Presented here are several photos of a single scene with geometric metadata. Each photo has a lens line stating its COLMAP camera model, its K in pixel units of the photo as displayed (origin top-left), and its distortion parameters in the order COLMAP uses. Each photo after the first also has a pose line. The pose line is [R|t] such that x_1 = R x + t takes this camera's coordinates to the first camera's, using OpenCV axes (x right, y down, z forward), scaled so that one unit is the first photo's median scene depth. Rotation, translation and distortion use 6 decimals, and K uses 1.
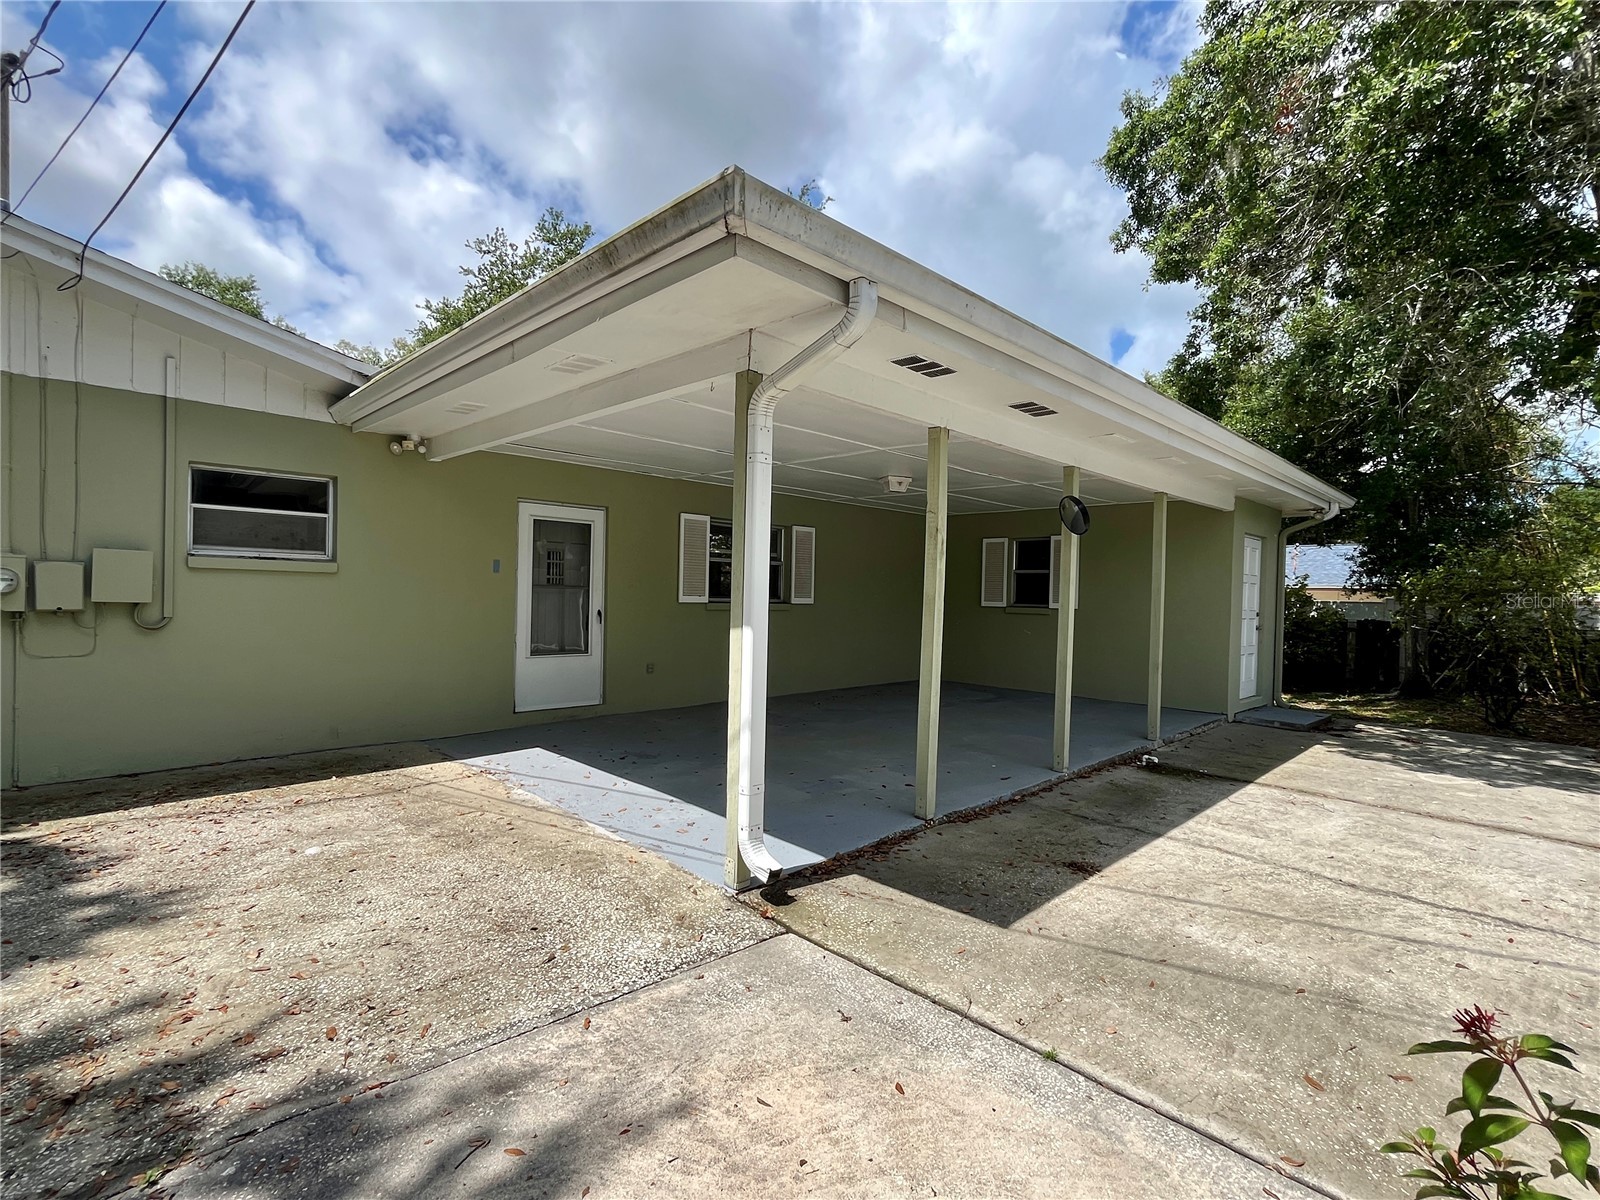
lens RADIAL K [[746.4, 0, 800.0], [0, 746.4, 600.0], [0, 0, 1]] dist [-0.000091, 0.000005]
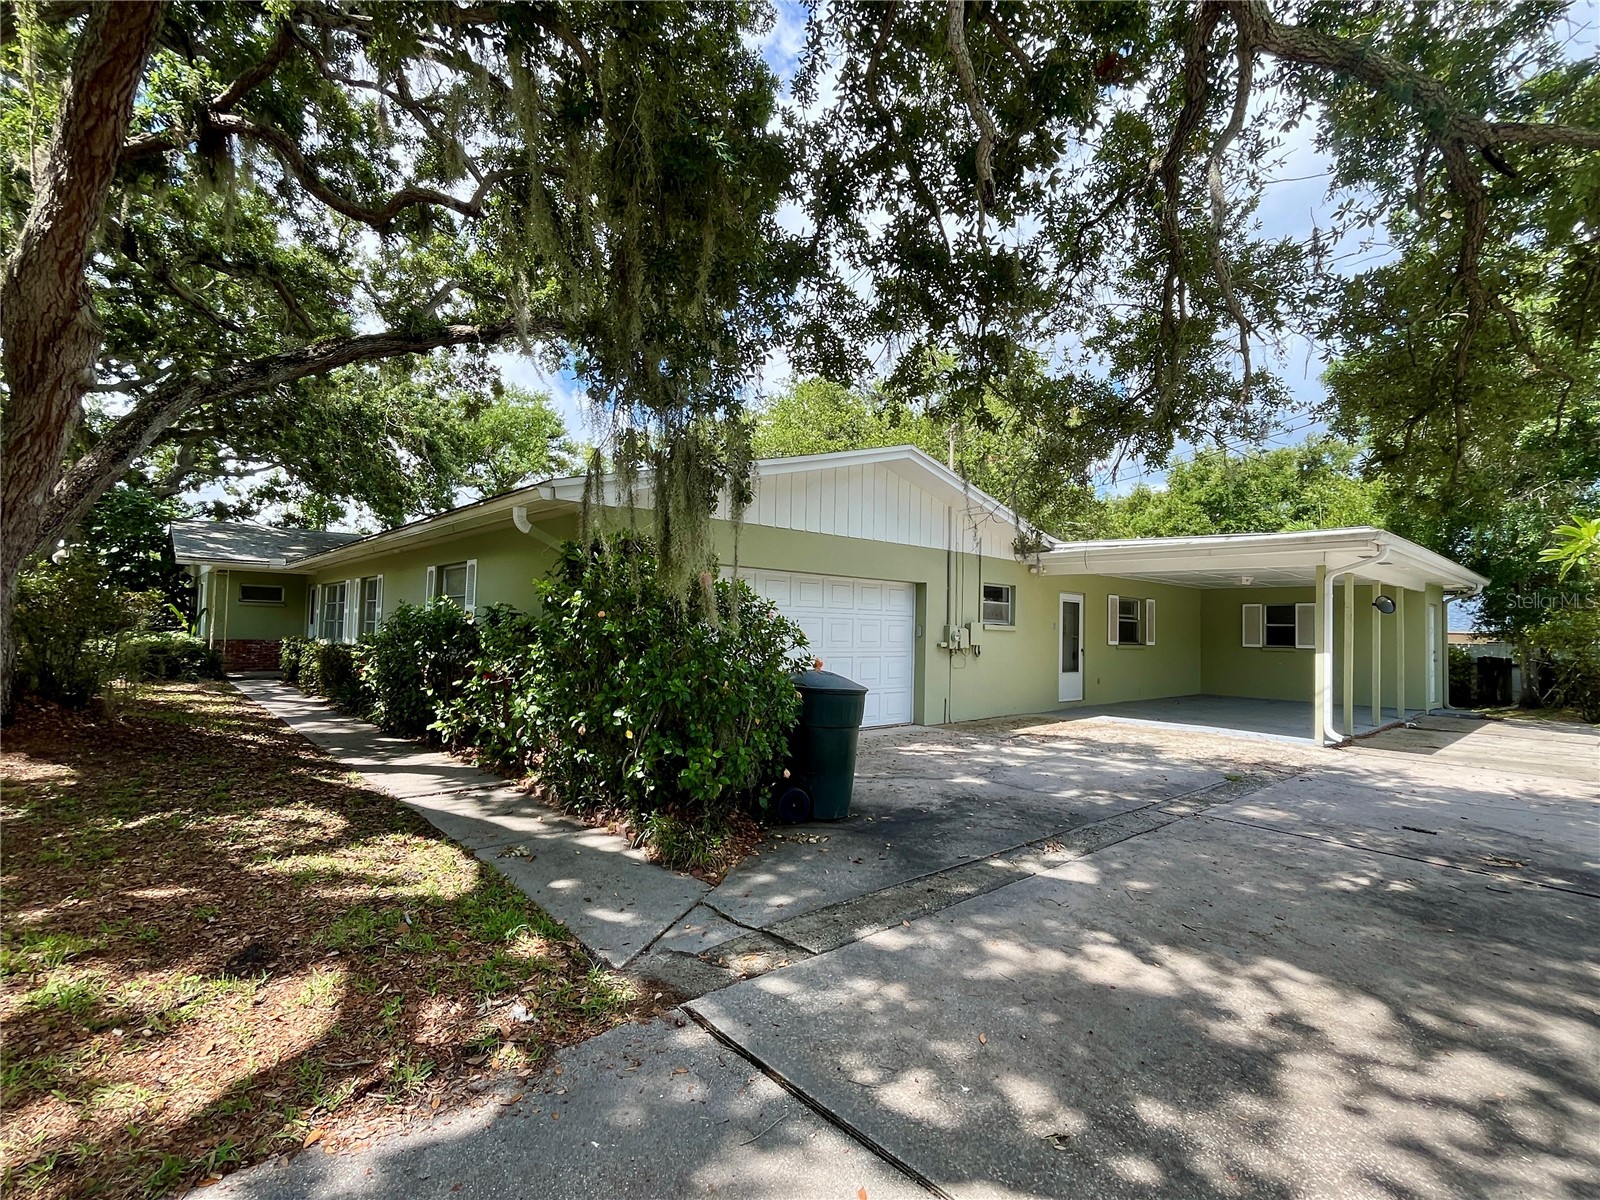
lens RADIAL K [[746.4, 0, 800.0], [0, 746.4, 600.0], [0, 0, 1]] dist [-0.000091, 0.000005]
pose [[0.998938, -0.004675, -0.045835, -0.708848], [0.001929, 0.998209, -0.059785, 0.001539], [0.046032, 0.059633, 0.997158, -0.711929]]
